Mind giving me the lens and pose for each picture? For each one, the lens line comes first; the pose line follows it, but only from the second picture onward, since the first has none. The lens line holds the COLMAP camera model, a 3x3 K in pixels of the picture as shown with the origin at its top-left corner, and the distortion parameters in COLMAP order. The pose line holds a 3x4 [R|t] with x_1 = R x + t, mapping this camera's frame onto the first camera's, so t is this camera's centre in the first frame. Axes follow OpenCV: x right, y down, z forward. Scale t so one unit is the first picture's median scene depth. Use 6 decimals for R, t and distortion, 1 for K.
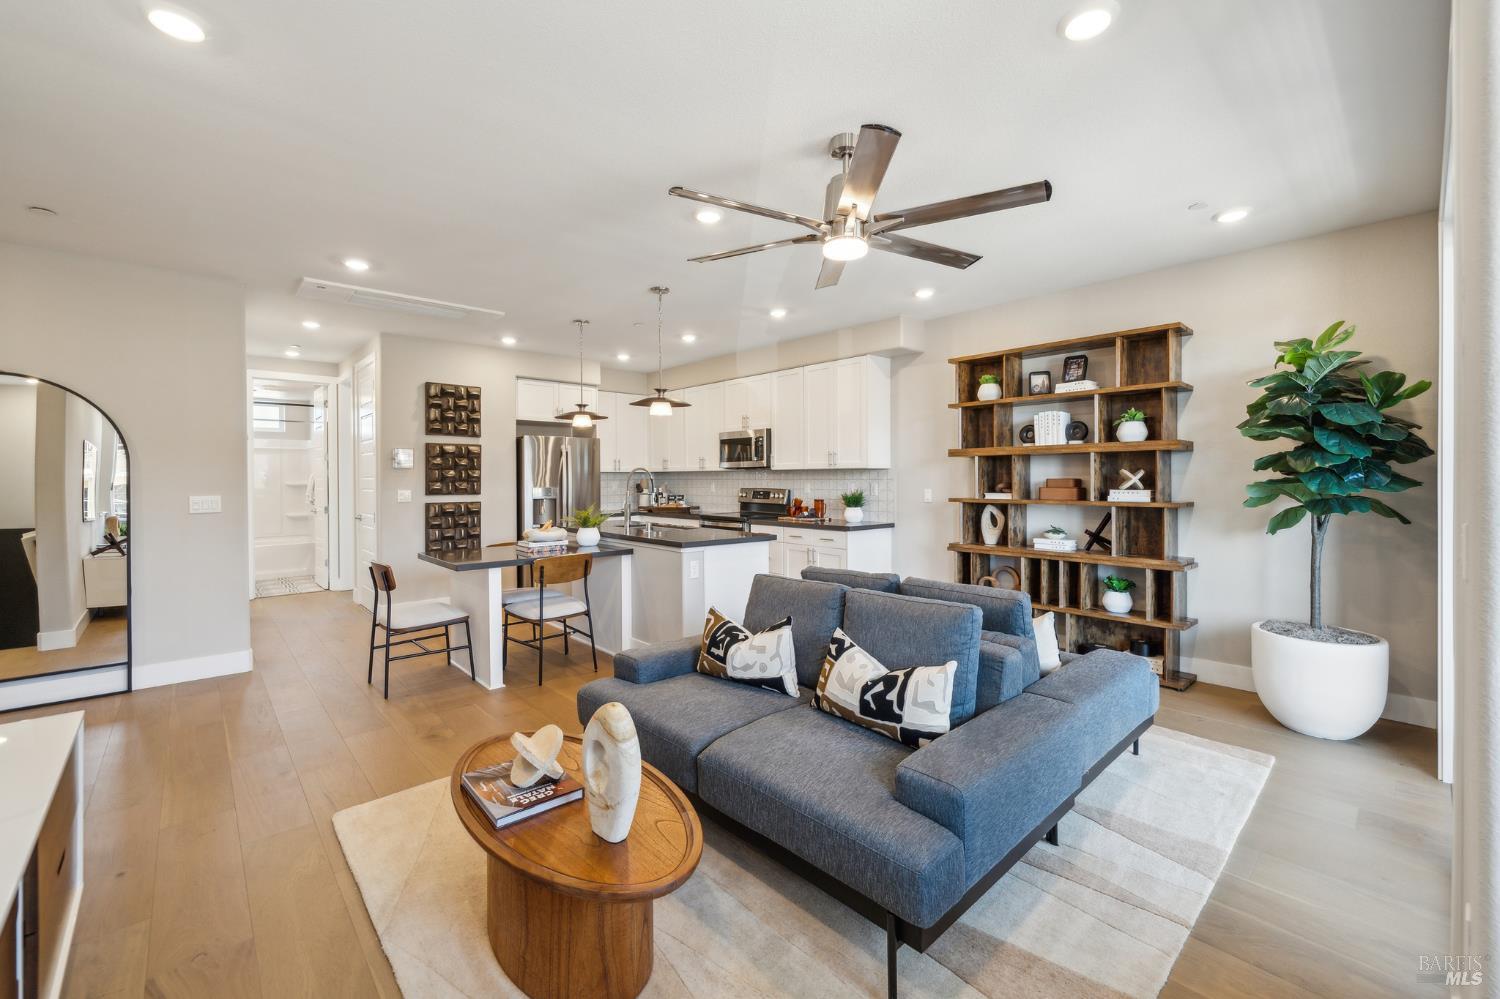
lens RADIAL K [[614.8, 0, 754.8], [0, 614.8, 481.0], [0, 0, 1]] dist [0.001288, 0.000007]
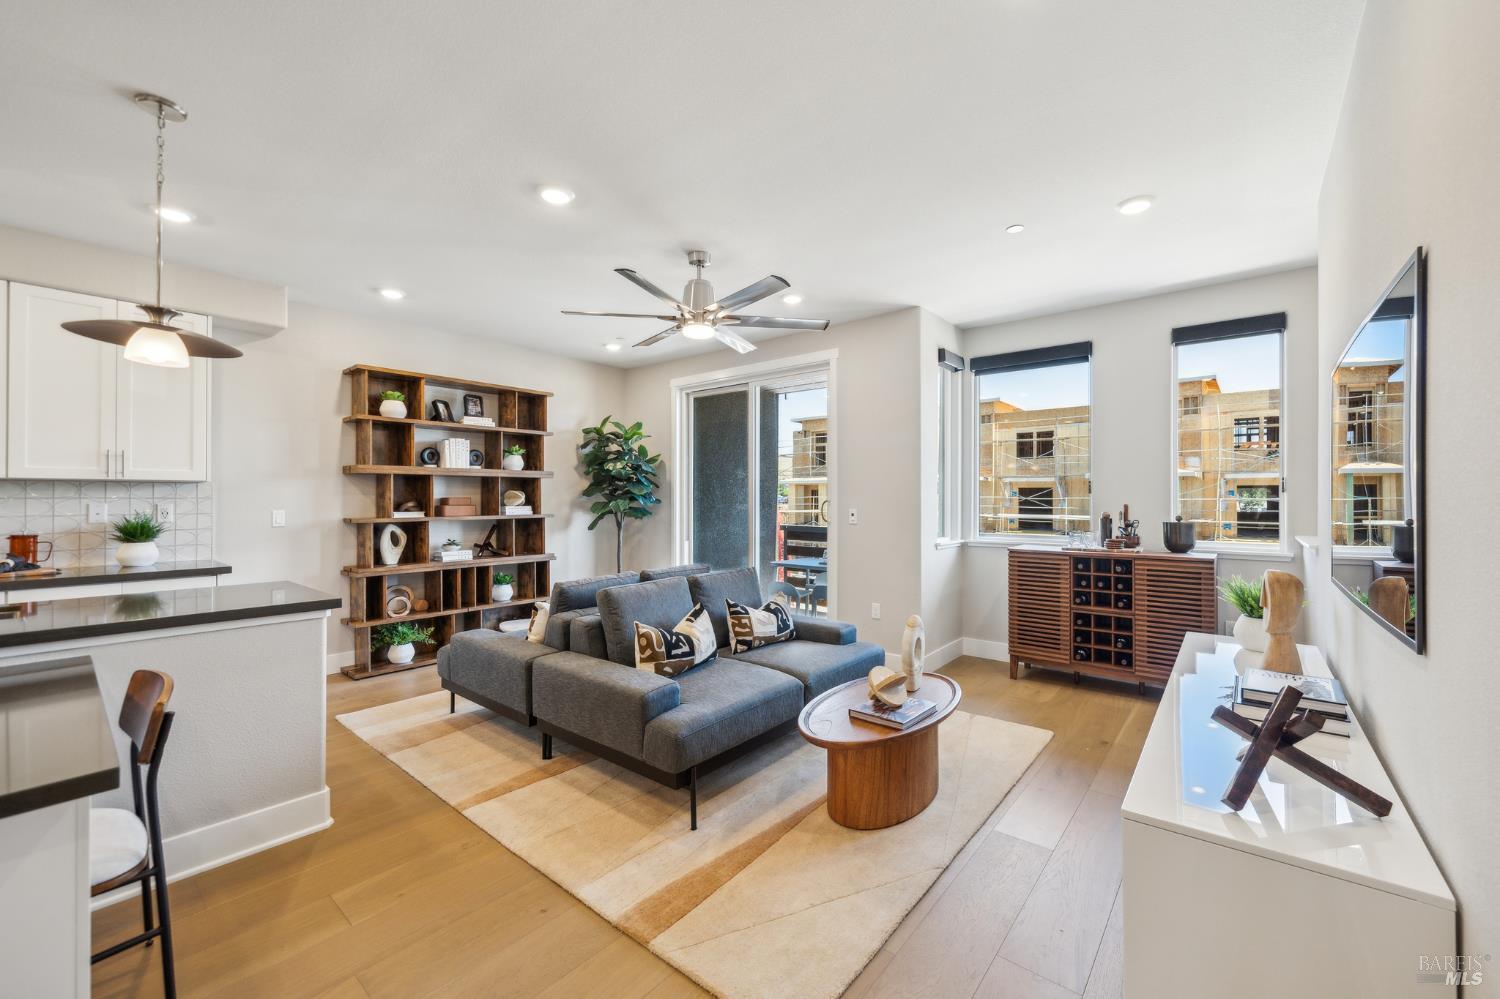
lens RADIAL K [[596.5, 0, 750.0], [0, 596.5, 499.5], [0, 0, 1]] dist [0.000127, 0.000063]
pose [[-0.129808, 0.001378, 0.991538, -0.508266], [0.003534, 0.999993, -0.000928, 0.001945], [-0.991533, 0.003384, -0.129812, 0.447477]]
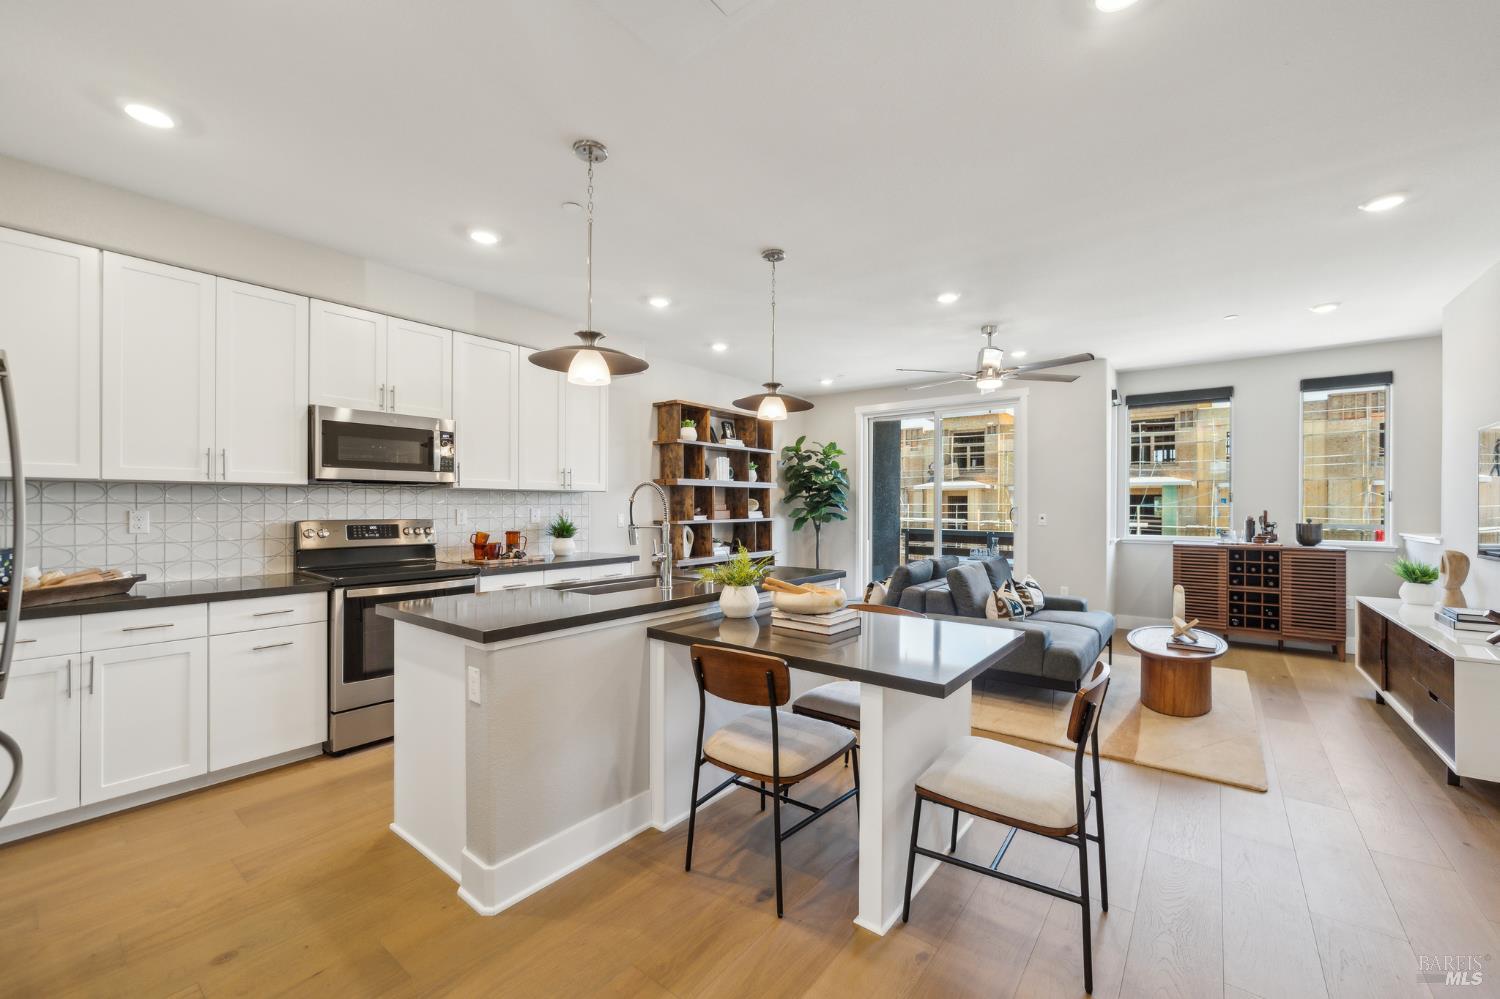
lens RADIAL K [[594.3, 0, 753.5], [0, 594.3, 507.5], [0, 0, 1]] dist [-0.000417, -0.000131]
pose [[-0.163235, -0.000440, 0.986587, -0.655545], [0.002292, 0.999997, 0.000825, 0.001687], [-0.986585, 0.002396, -0.163233, 0.852513]]
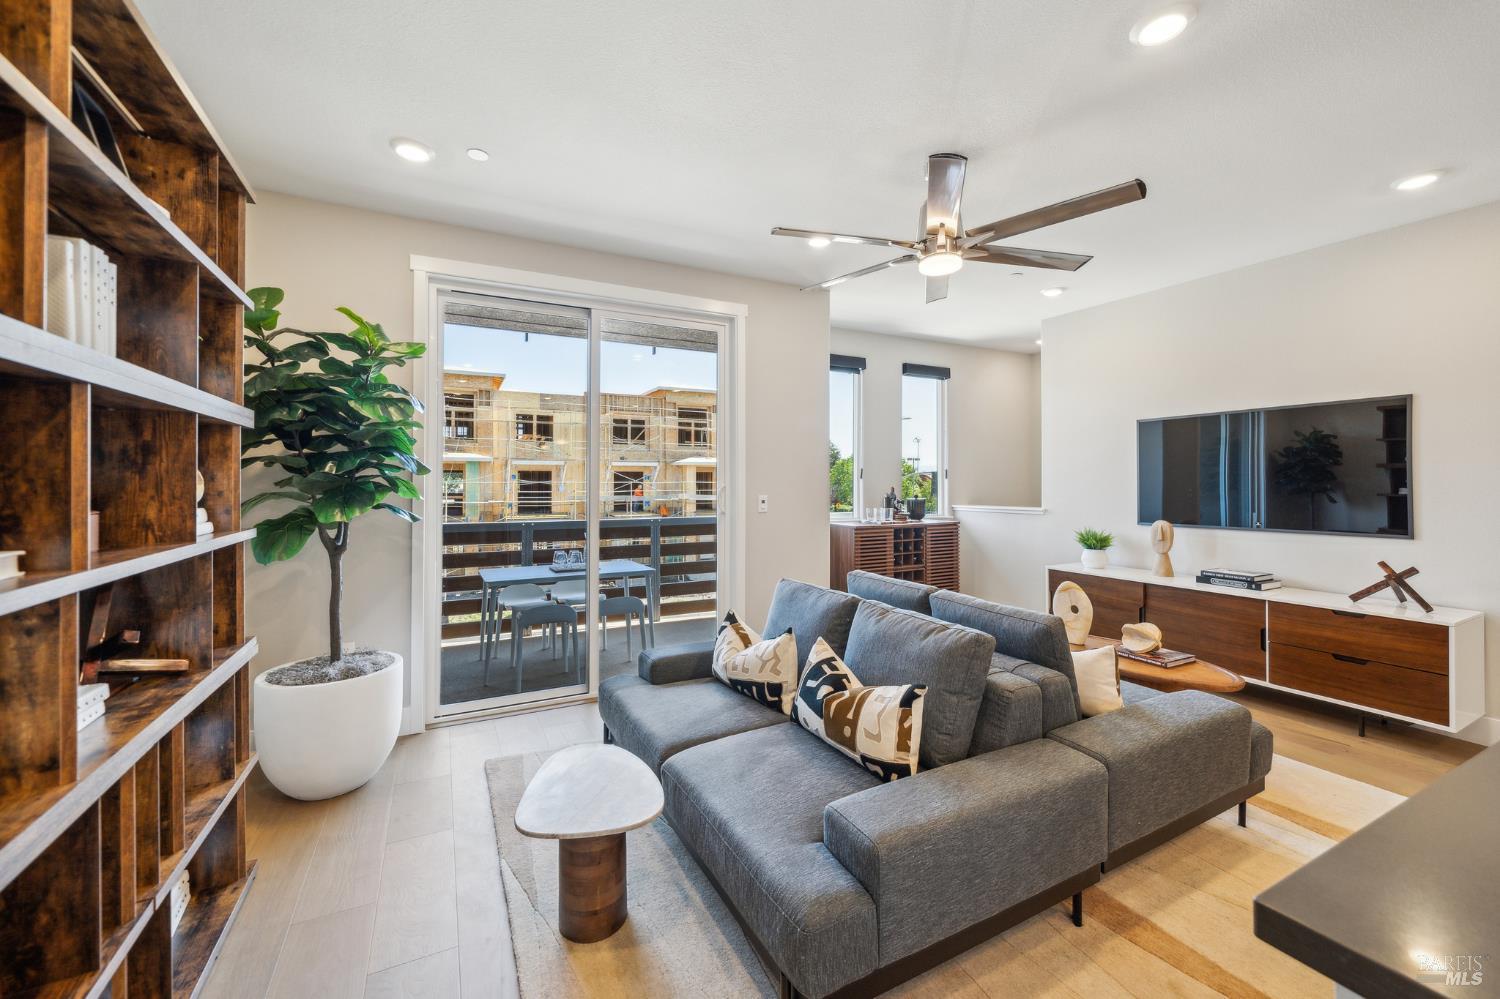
lens RADIAL K [[601.1, 0, 763.9], [0, 601.1, 485.3], [0, 0, 1]] dist [-0.003328, -0.000018]
pose [[-0.966238, 0.001902, 0.257644, 0.078163], [0.004202, 0.999956, 0.008374, -0.002749], [-0.257617, 0.009174, -0.966204, 0.876335]]
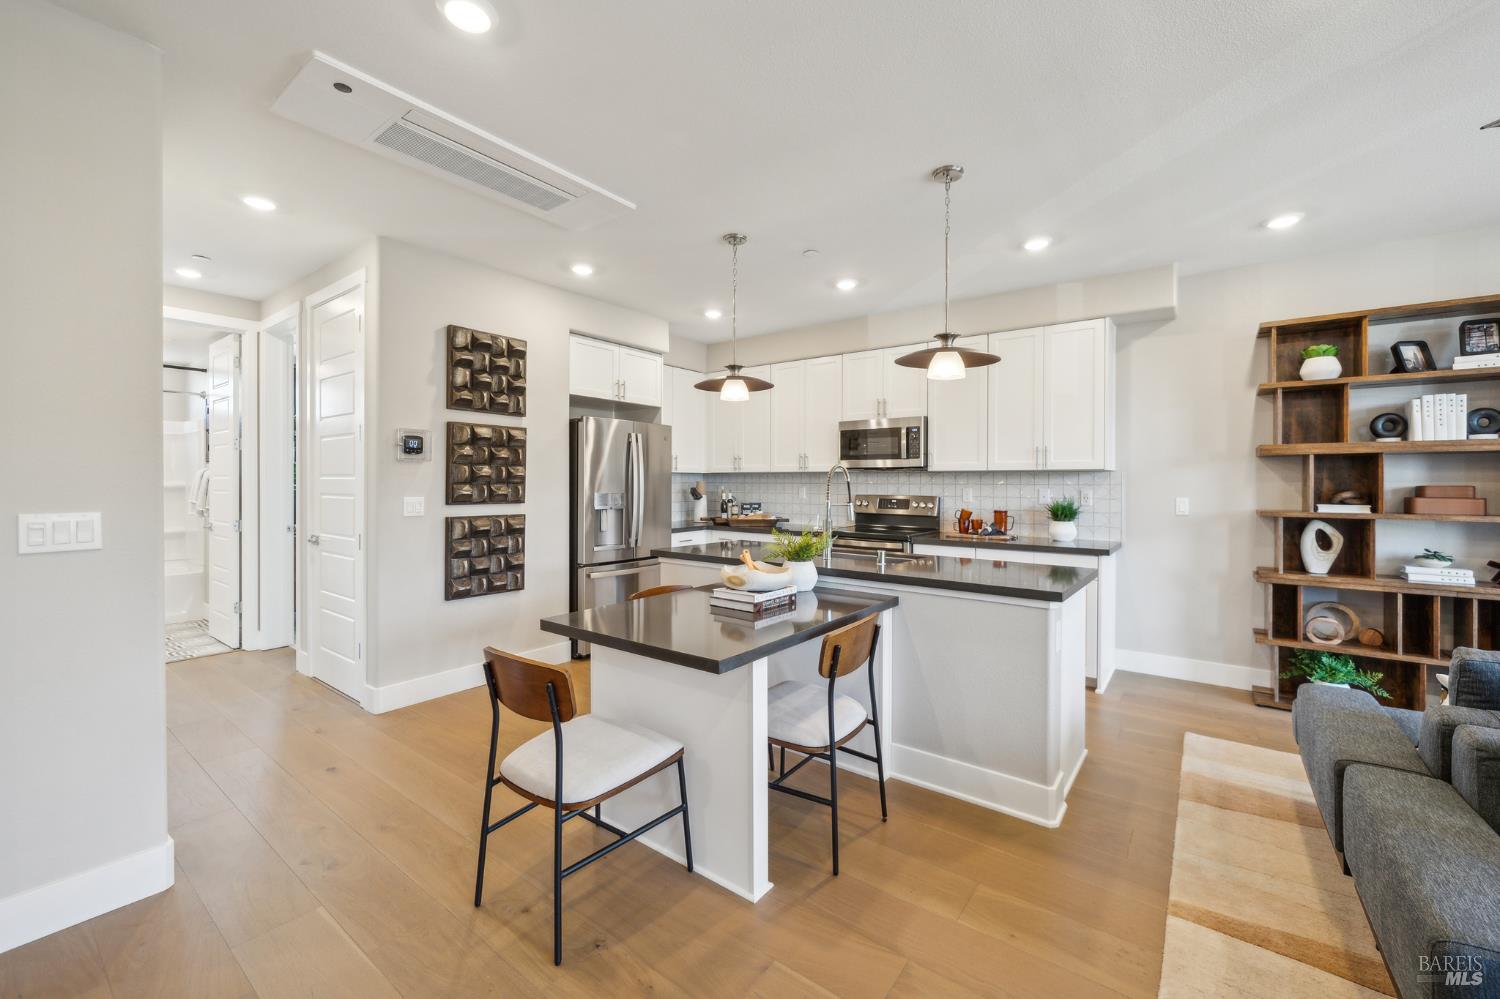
lens RADIAL K [[601.1, 0, 763.9], [0, 601.1, 485.3], [0, 0, 1]] dist [-0.003328, -0.000018]
pose [[0.981461, 0.006809, 0.191543, -0.333473], [-0.006970, 0.999976, 0.000168, 0.000821], [-0.191537, -0.001500, 0.981484, 0.334254]]
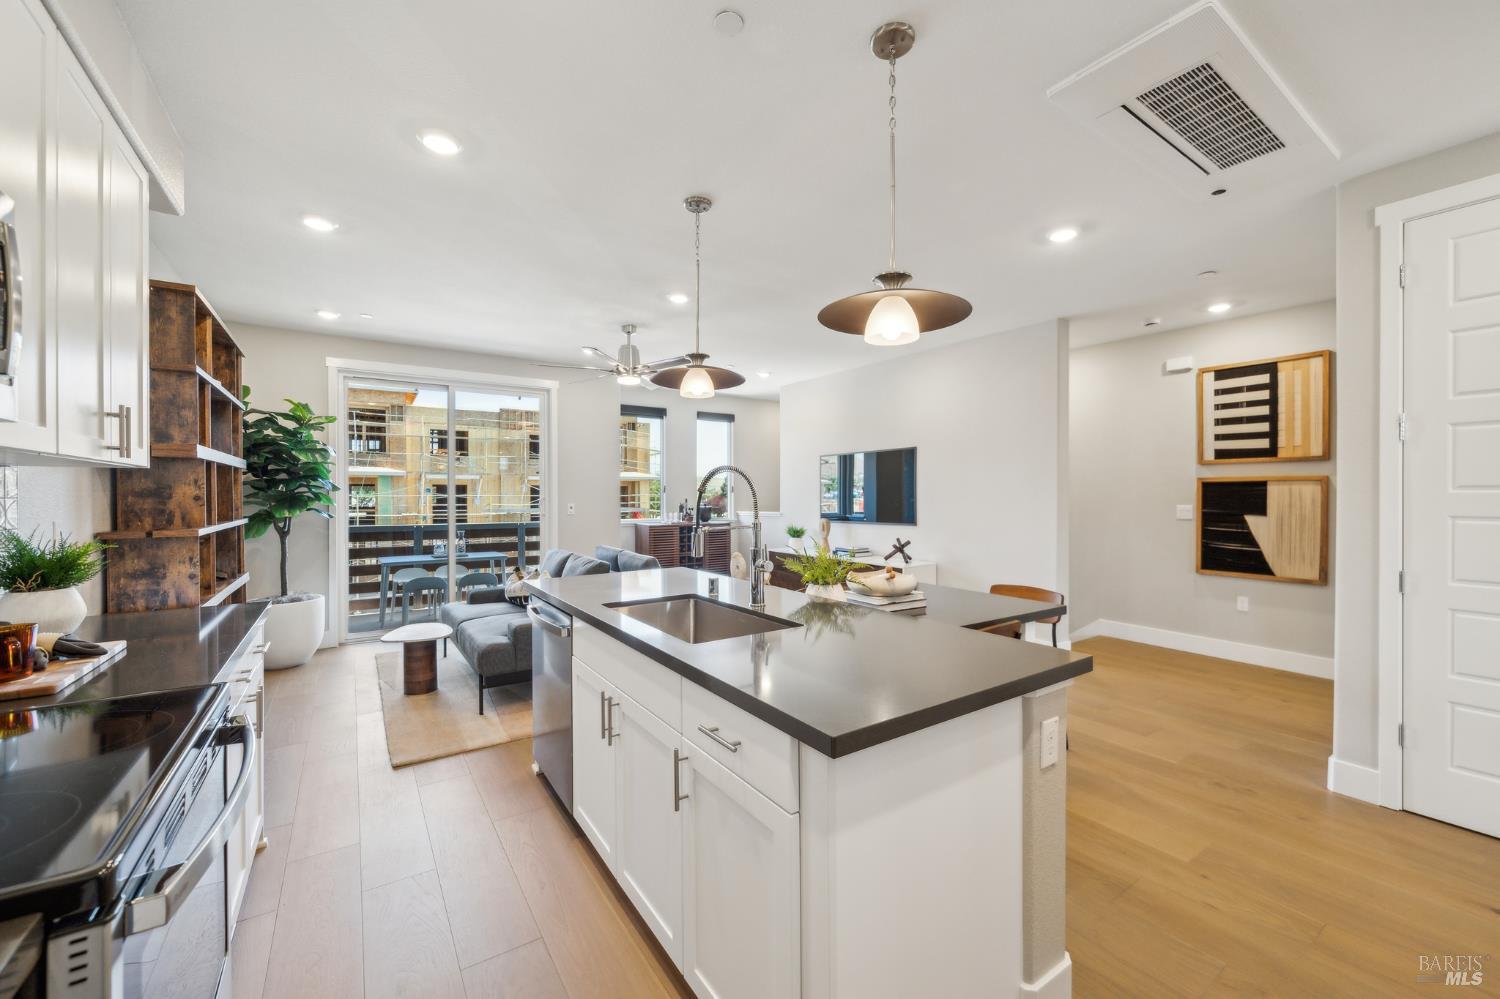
lens RADIAL K [[588.3, 0, 761.8], [0, 588.3, 506.4], [0, 0, 1]] dist [-0.000631, -0.000117]
pose [[-0.989319, 0.001788, 0.145756, -0.234179], [0.005115, 0.999735, 0.022457, -0.002571], [-0.145677, 0.022962, -0.989066, 1.199592]]
